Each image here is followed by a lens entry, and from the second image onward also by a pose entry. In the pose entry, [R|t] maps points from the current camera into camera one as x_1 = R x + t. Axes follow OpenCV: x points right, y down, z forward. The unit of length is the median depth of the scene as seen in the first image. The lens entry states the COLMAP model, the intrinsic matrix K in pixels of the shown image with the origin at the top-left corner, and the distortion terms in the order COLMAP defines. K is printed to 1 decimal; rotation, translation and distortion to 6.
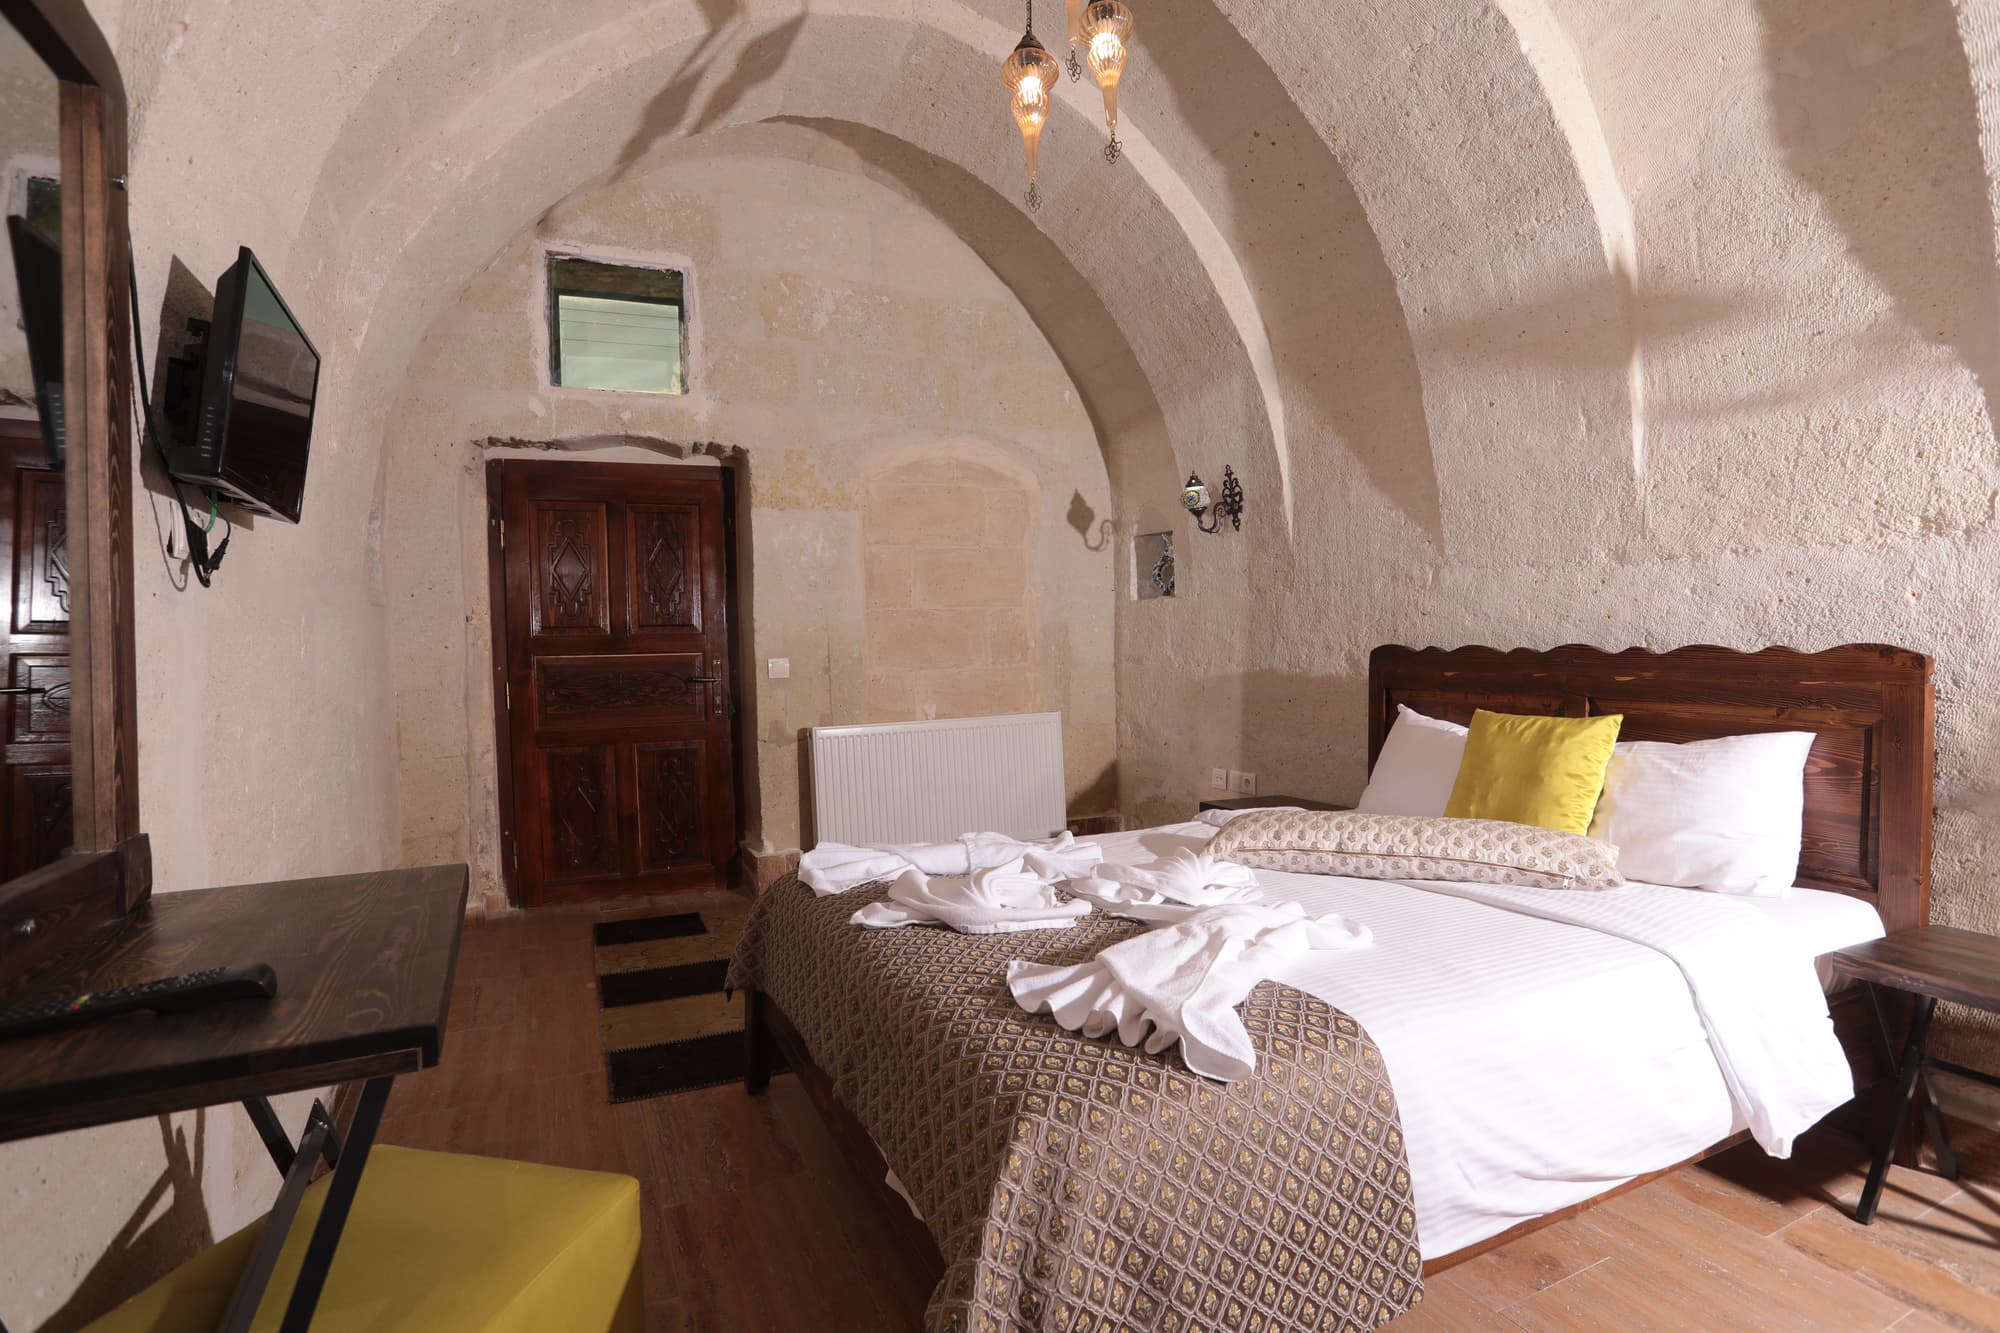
lens RADIAL K [[961.3, 0, 1000.0], [0, 961.3, 666.5], [0, 0, 1]] dist [-0.060175, 0.000648]
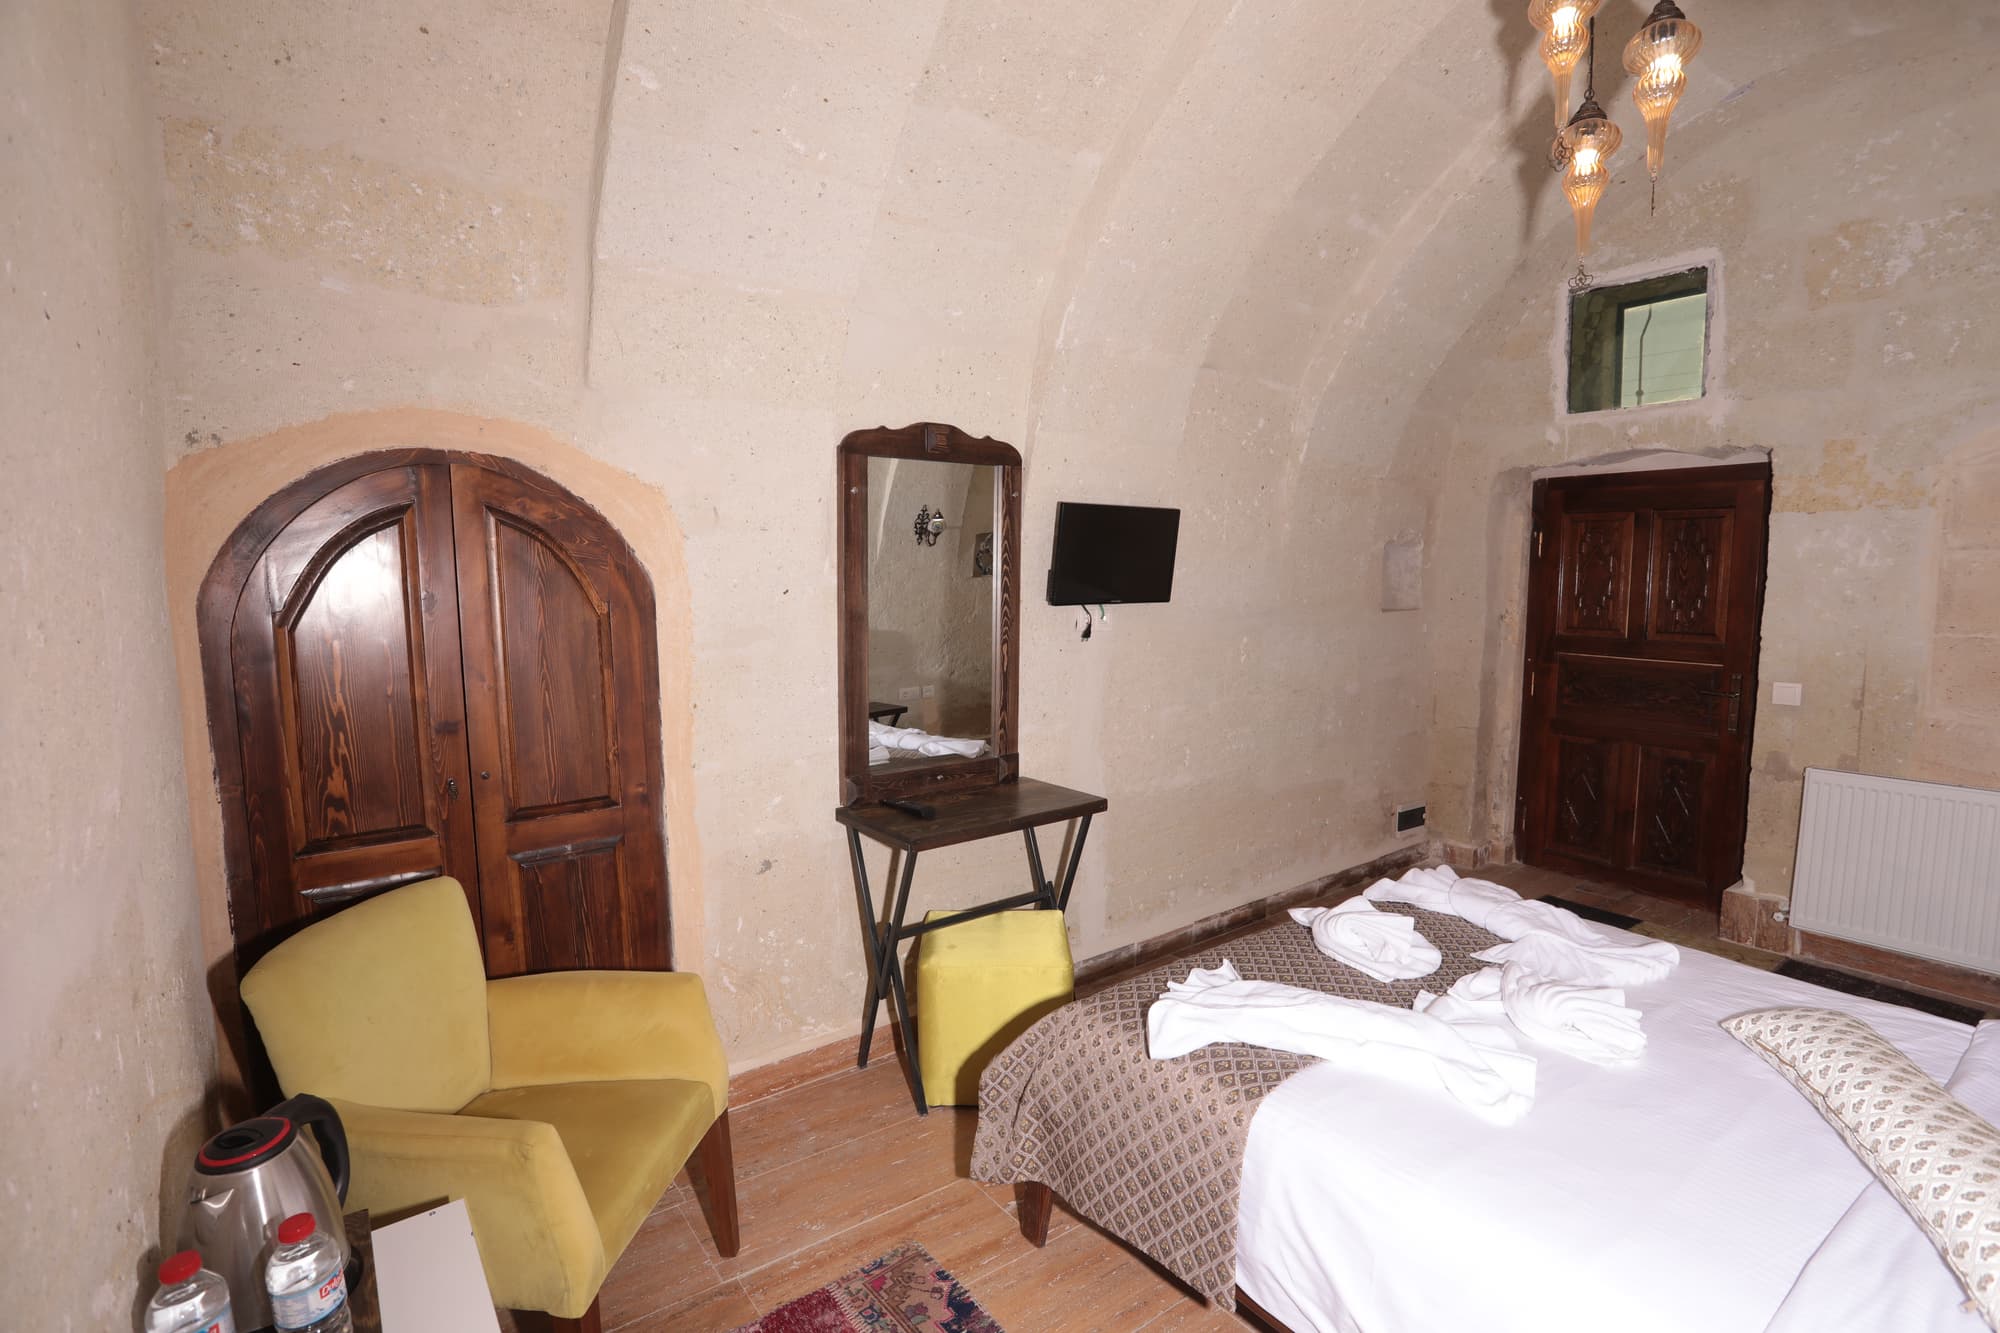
lens RADIAL K [[933.4, 0, 1000.0], [0, 933.4, 666.5], [0, 0, 1]] dist [-0.023218, 0.000762]
pose [[0.204303, 0.121062, -0.971393, 0.444749], [-0.030722, 0.992627, 0.117247, -0.101443], [0.978426, 0.005889, 0.206516, 0.114349]]
